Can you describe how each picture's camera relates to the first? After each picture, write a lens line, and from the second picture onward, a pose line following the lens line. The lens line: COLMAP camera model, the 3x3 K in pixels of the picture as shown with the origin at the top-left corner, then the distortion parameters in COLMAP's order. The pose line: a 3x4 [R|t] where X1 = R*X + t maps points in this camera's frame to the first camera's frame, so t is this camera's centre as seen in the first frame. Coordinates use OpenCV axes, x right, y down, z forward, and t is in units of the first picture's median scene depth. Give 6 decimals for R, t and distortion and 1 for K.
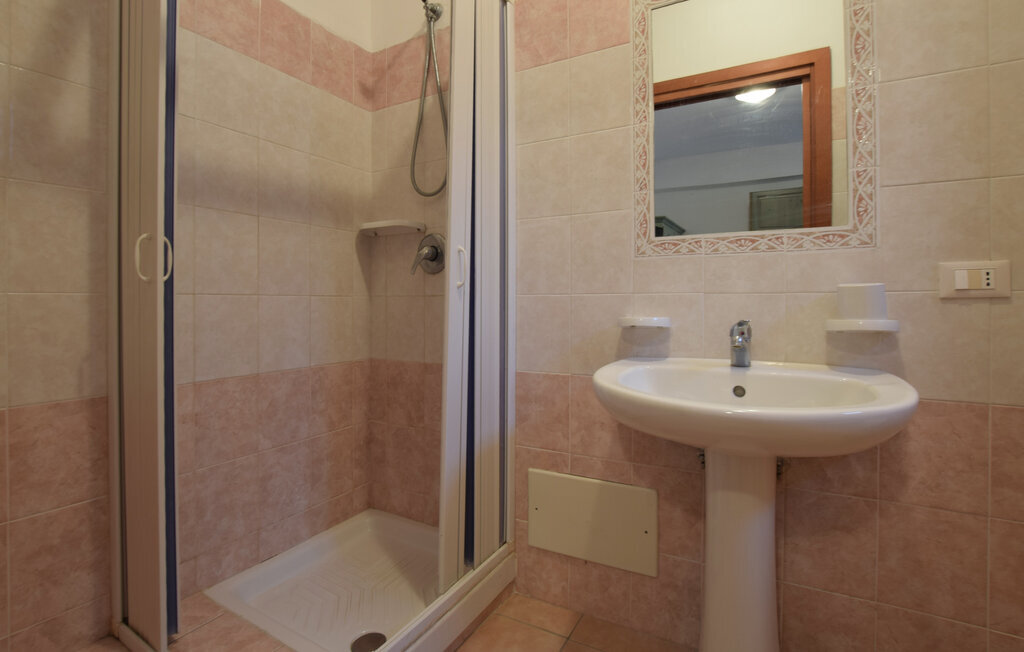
lens RADIAL K [[488.3, 0, 528.0], [0, 488.3, 302.5], [0, 0, 1]] dist [-0.018690, 0.002539]
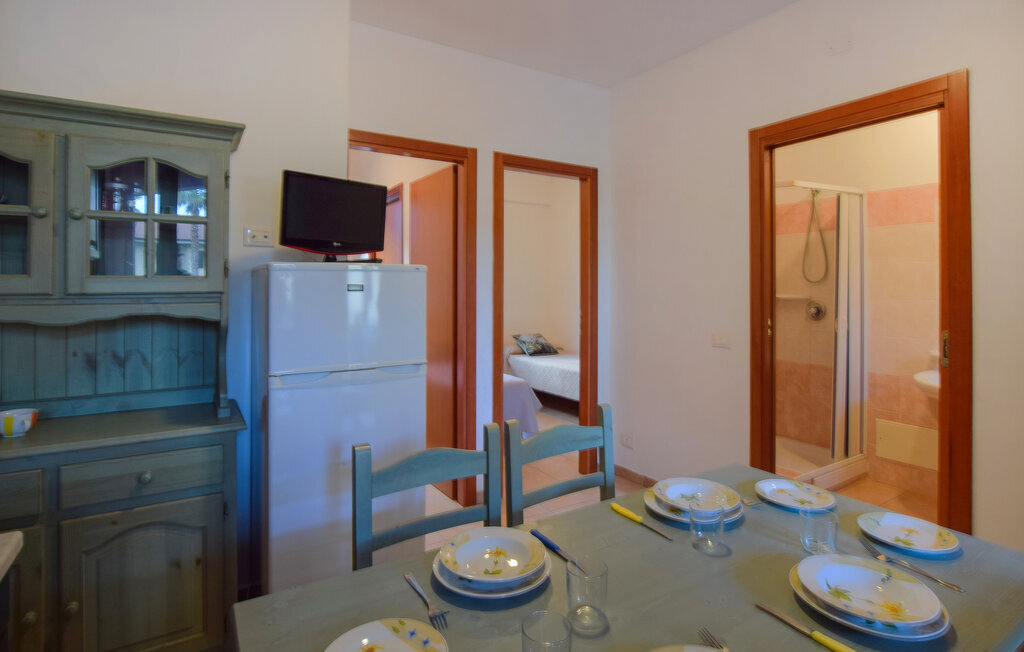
lens RADIAL K [[522.3, 0, 510.8], [0, 522.3, 282.0], [0, 0, 1]] dist [-0.000822, -0.000757]
pose [[0.868748, -0.000578, -0.495254, -0.282573], [-0.001267, 0.999993, -0.003389, -0.269117], [0.495252, 0.003571, 0.868742, -1.945646]]
